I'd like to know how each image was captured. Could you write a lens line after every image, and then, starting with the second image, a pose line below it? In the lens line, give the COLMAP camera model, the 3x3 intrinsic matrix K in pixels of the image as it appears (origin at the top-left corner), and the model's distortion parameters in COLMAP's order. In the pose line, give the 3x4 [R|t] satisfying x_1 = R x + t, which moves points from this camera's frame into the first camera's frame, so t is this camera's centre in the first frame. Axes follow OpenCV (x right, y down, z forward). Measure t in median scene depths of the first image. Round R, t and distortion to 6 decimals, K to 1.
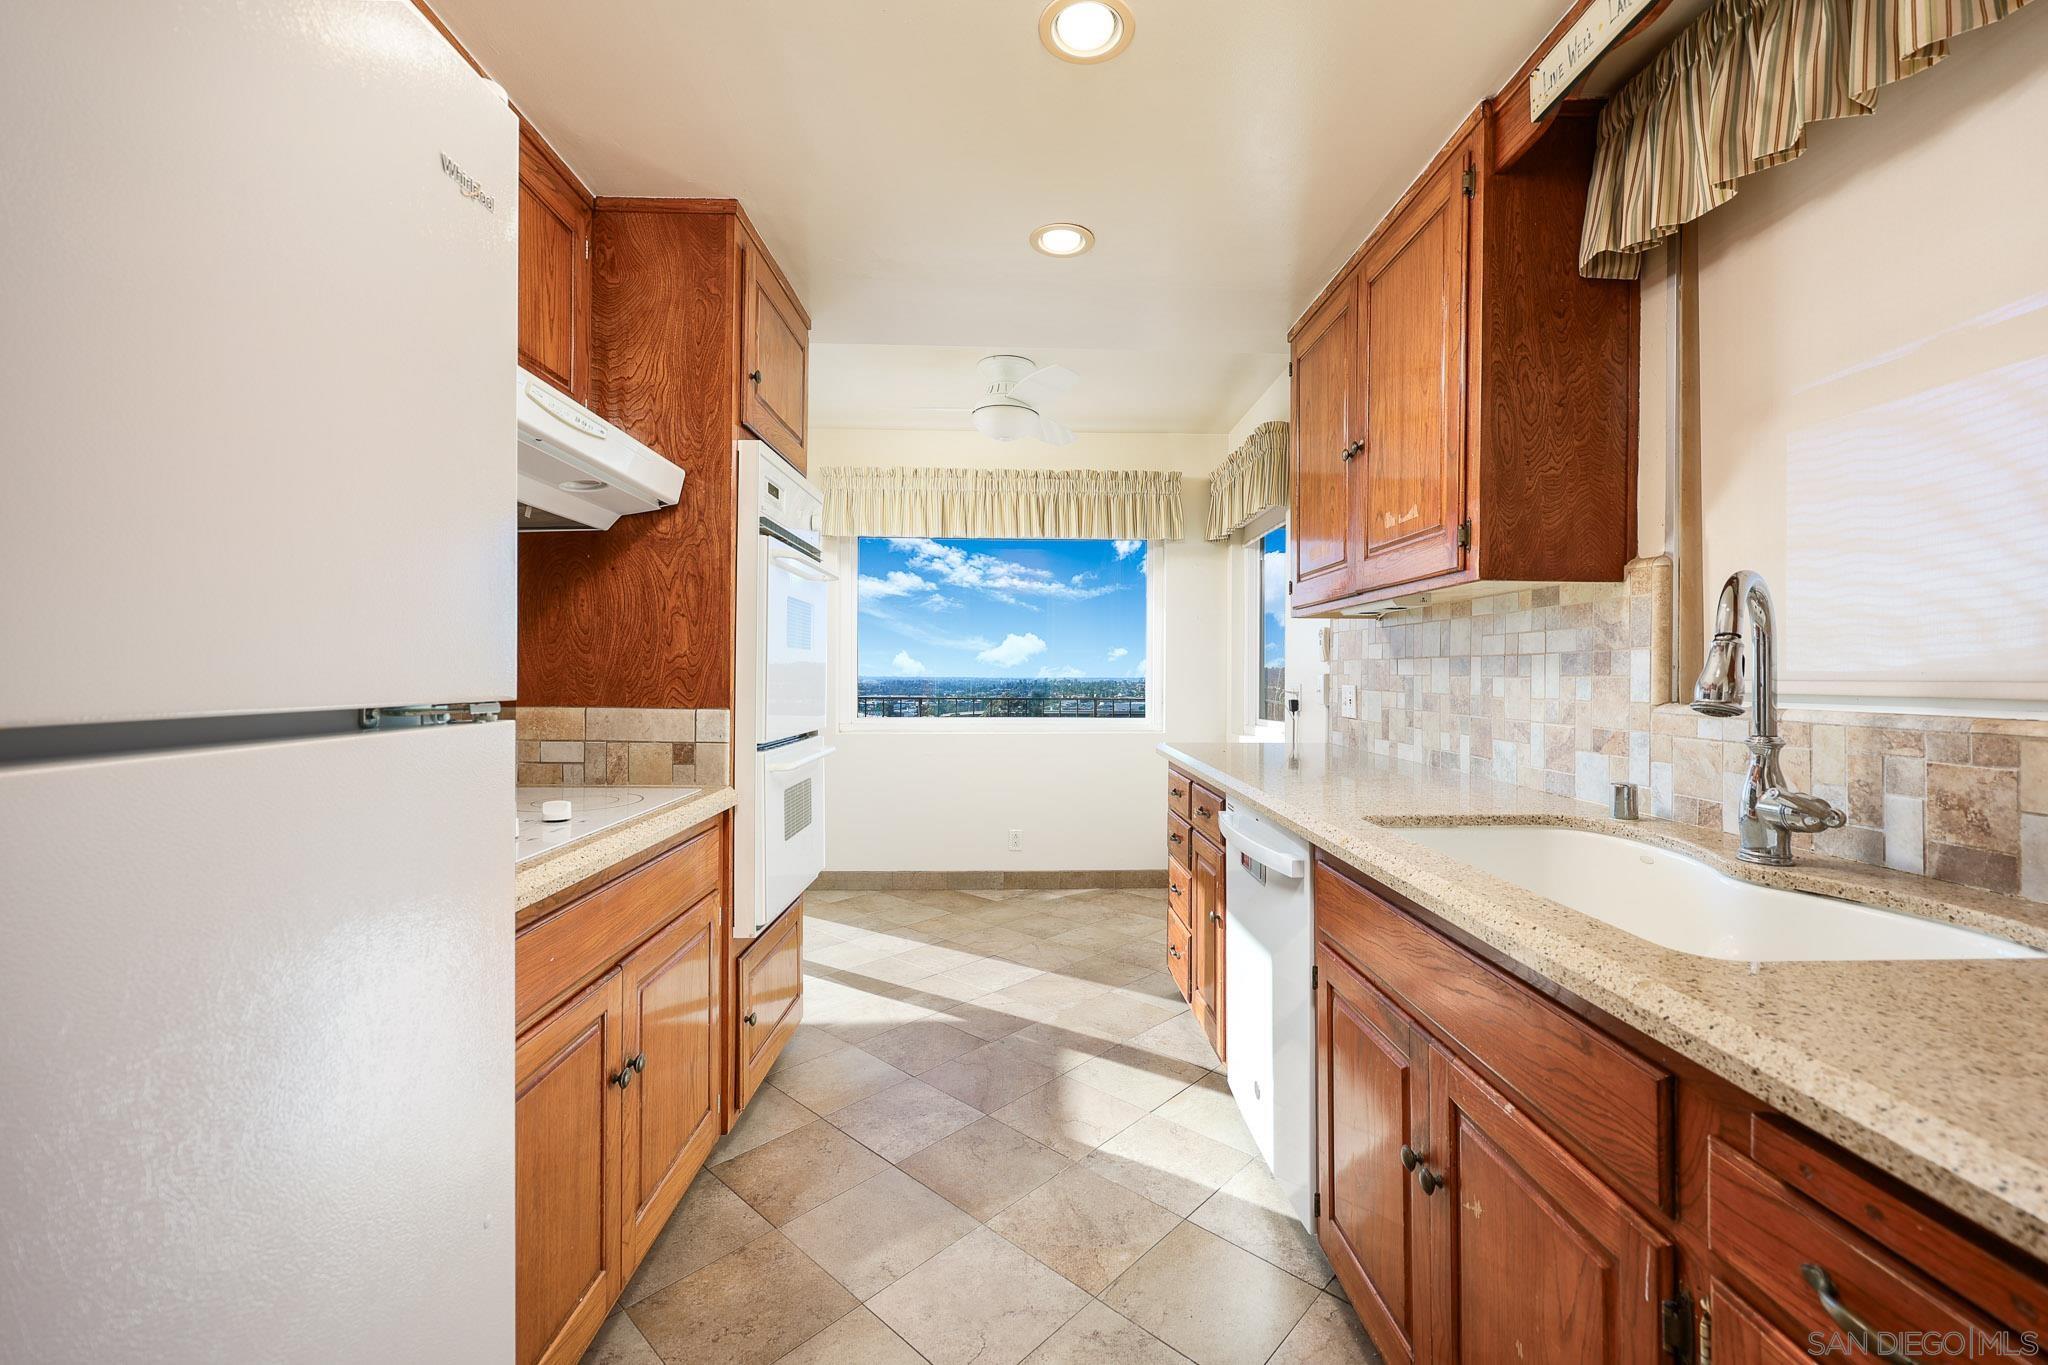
lens RADIAL K [[836.7, 0, 1025.2], [0, 836.7, 673.6], [0, 0, 1]] dist [-0.002664, -0.000288]
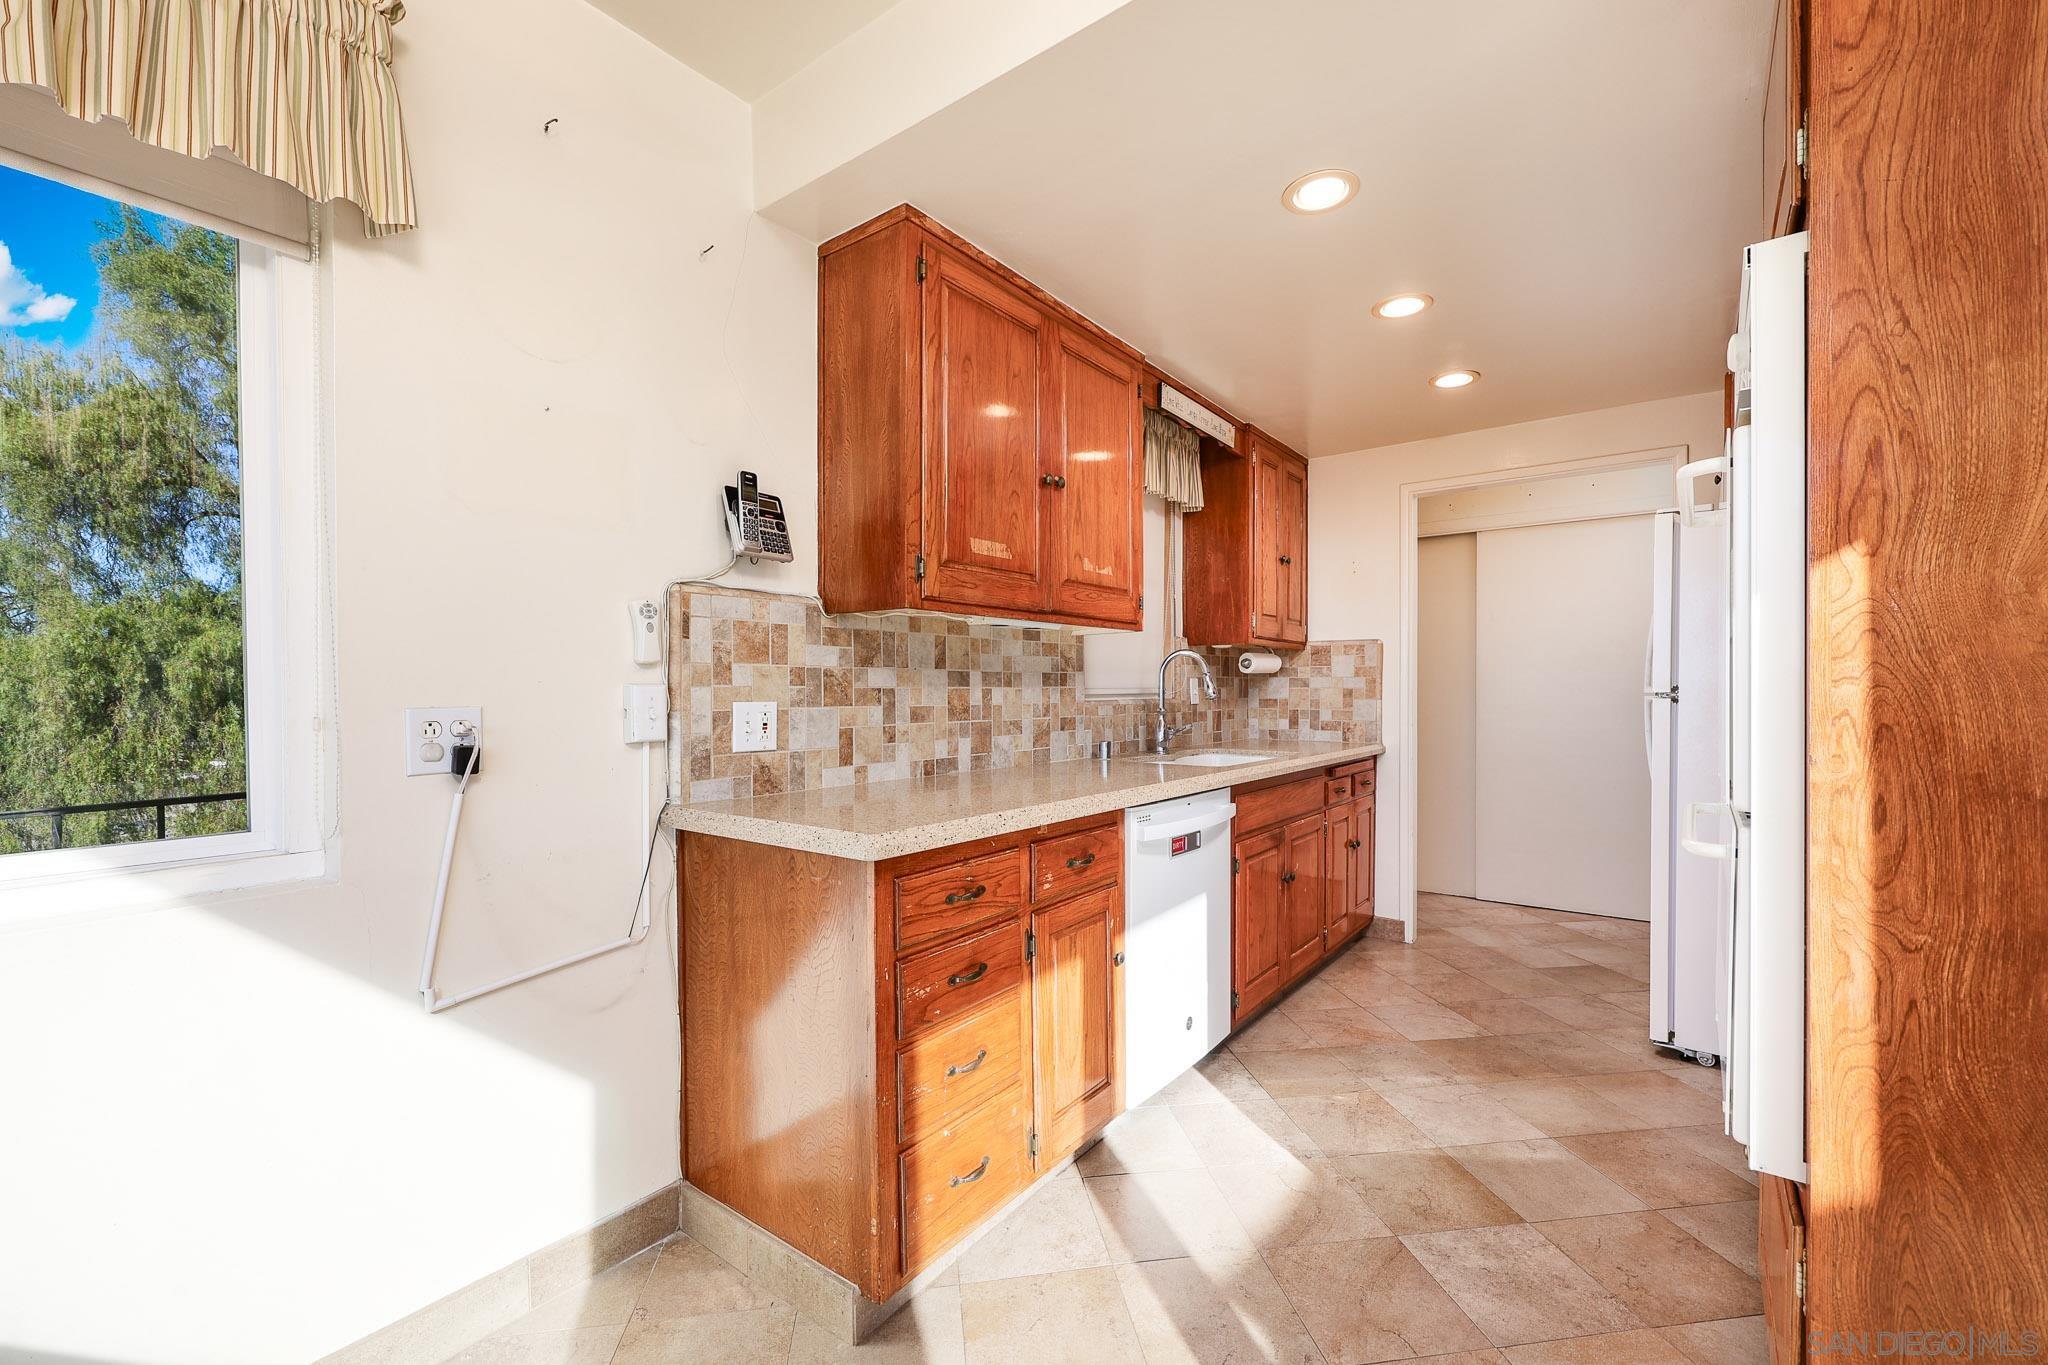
lens RADIAL K [[836.7, 0, 1030.5], [0, 836.7, 698.2], [0, 0, 1]] dist [-0.002664, -0.000288]
pose [[-0.787057, -0.008887, 0.616816, -0.271007], [-0.001619, 0.999923, 0.012340, 0.003918], [-0.616878, 0.008714, -0.787010, 1.946426]]
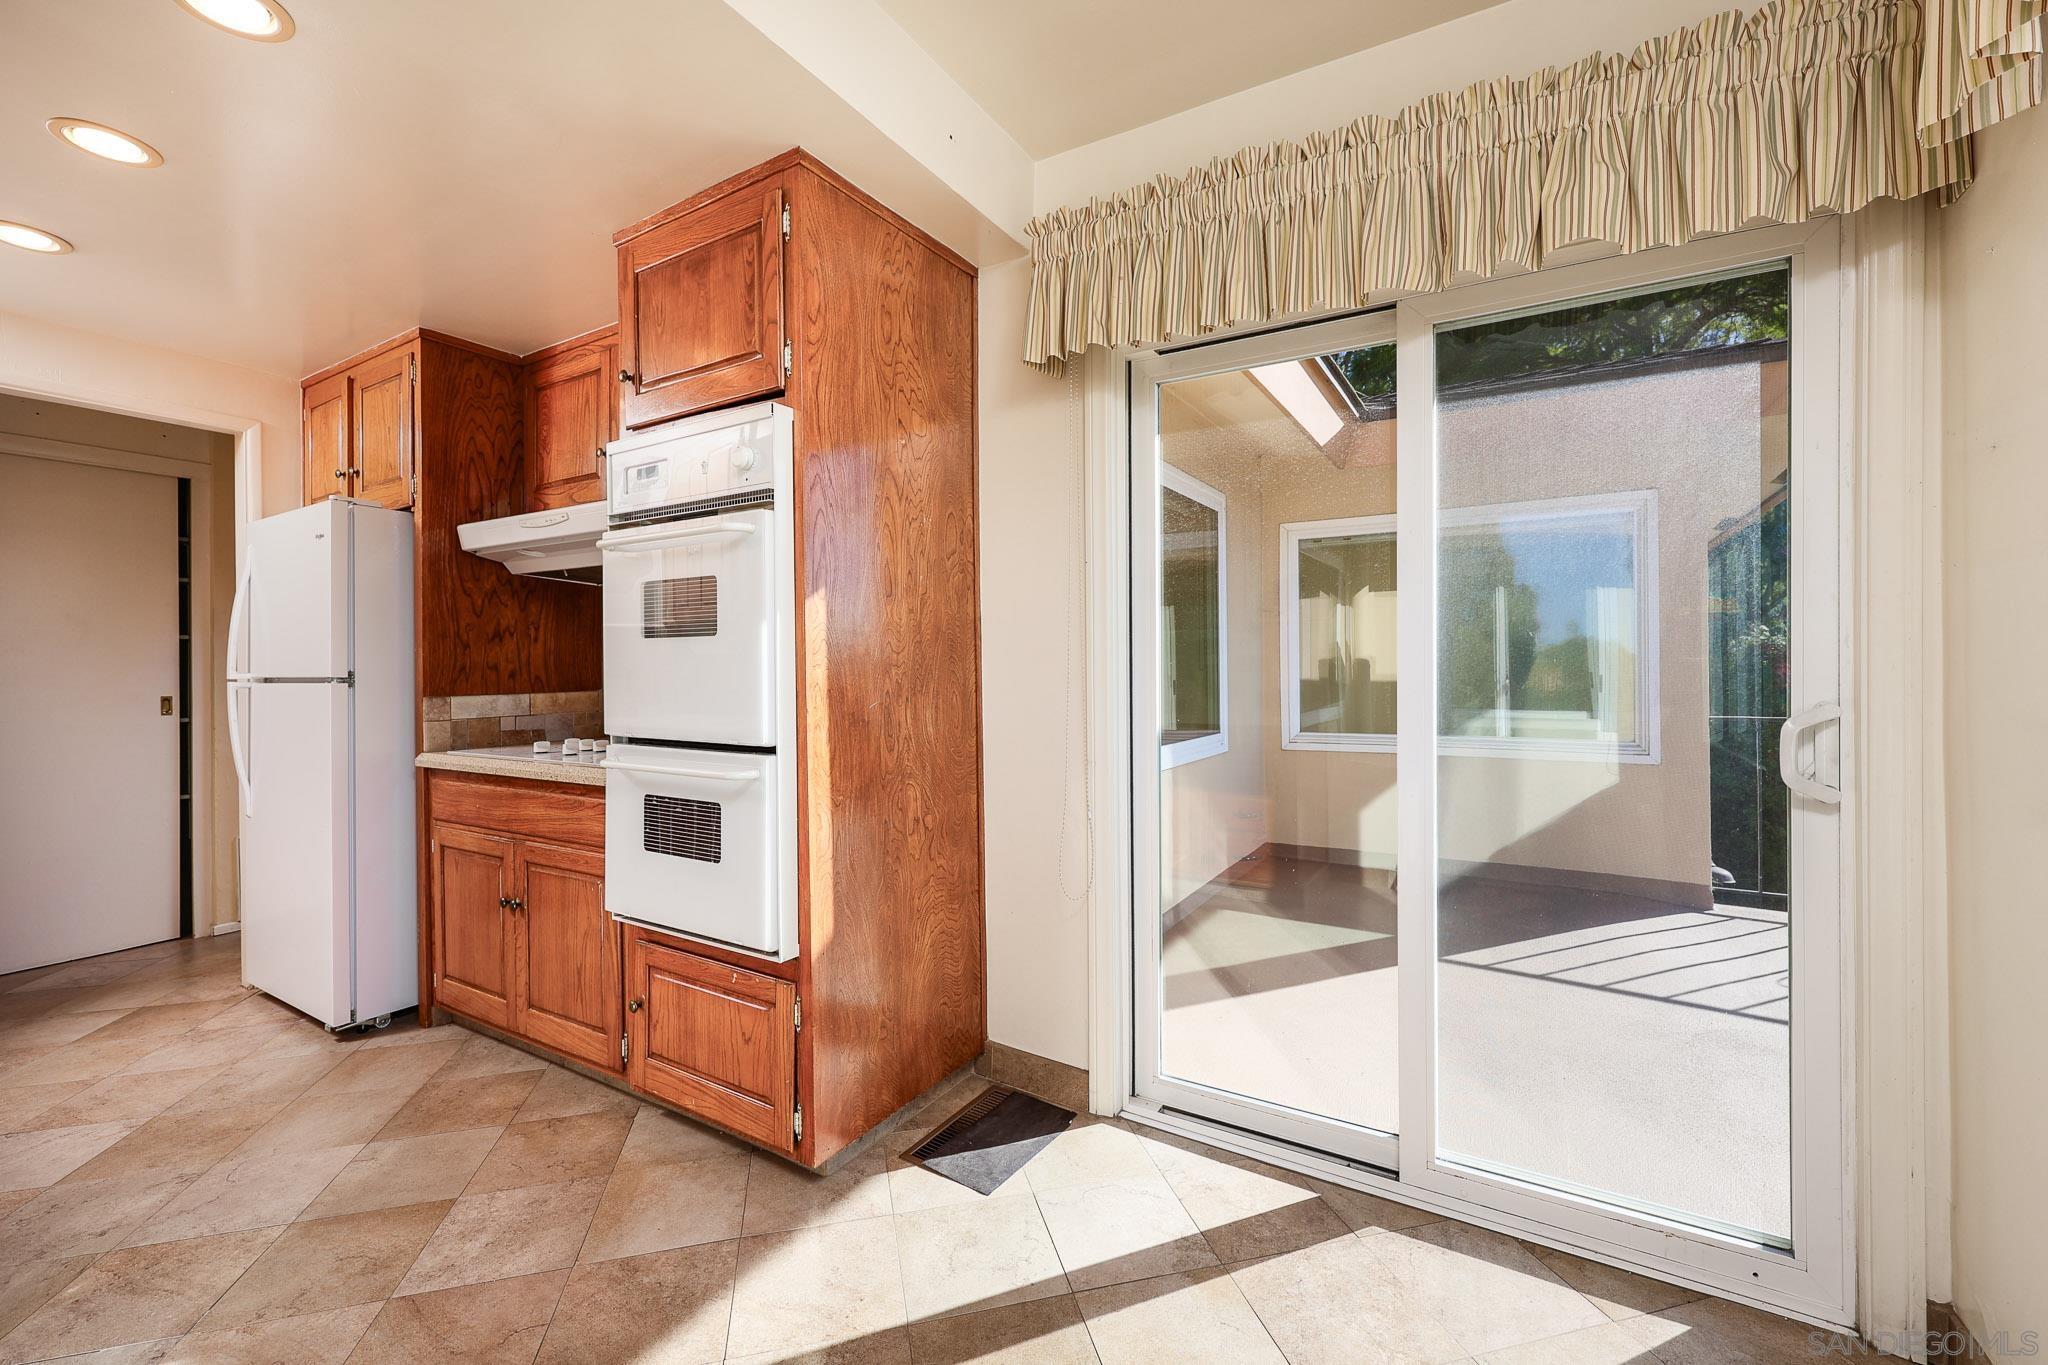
lens RADIAL K [[836.7, 0, 1036.2], [0, 836.7, 676.4], [0, 0, 1]] dist [-0.002664, -0.000288]
pose [[-0.513595, -0.000214, -0.858033, 0.292044], [0.002542, 0.999995, -0.001771, 0.011150], [0.858029, -0.003091, -0.513592, 1.927695]]
